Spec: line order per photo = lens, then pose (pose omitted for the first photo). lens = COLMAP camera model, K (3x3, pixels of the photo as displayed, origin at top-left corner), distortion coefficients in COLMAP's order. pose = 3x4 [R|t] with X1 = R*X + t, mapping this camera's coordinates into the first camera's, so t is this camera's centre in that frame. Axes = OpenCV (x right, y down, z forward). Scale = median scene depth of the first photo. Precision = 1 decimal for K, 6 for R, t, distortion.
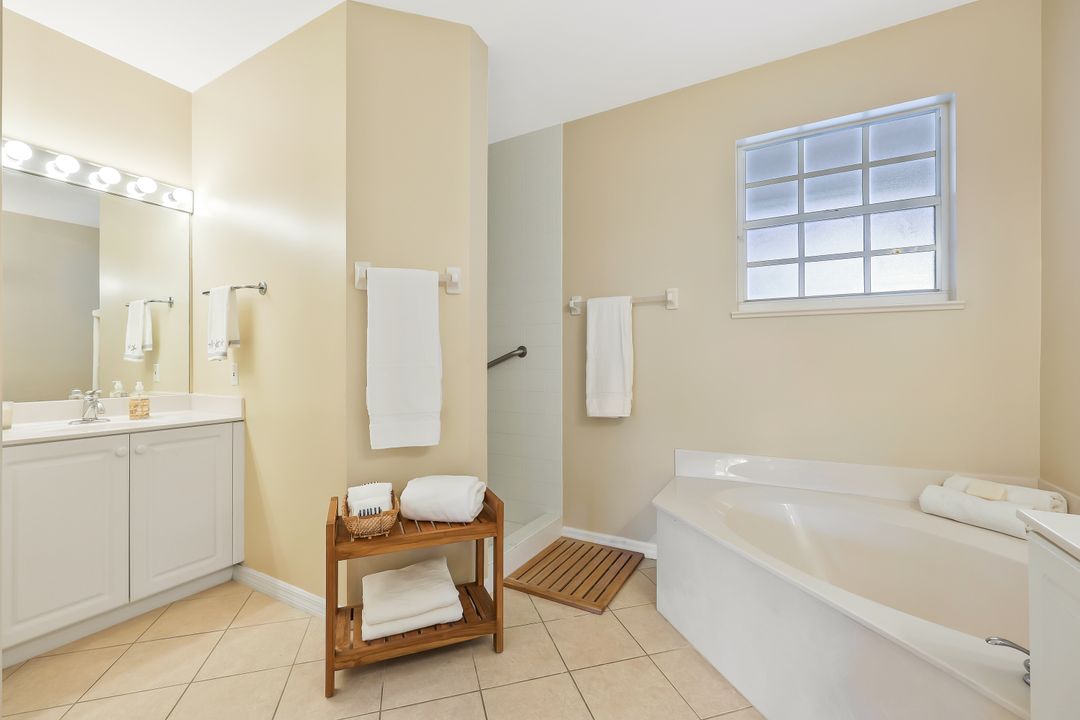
lens RADIAL K [[446.8, 0, 540.9], [0, 446.8, 358.7], [0, 0, 1]] dist [0.006814, 0.002206]
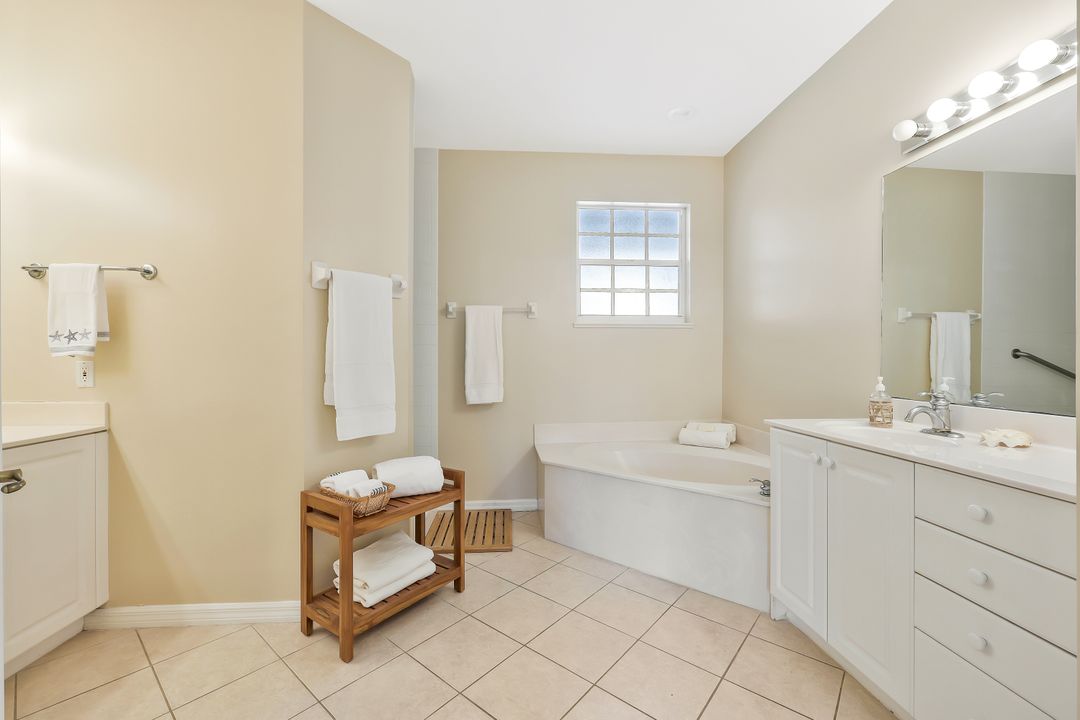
lens RADIAL K [[446.8, 0, 535.1], [0, 446.8, 359.6], [0, 0, 1]] dist [0.006814, 0.002206]
pose [[0.835844, -0.002906, 0.548959, -0.481823], [-0.001959, 0.999964, 0.008276, -0.000009], [-0.548963, -0.007993, 0.835808, -0.116548]]
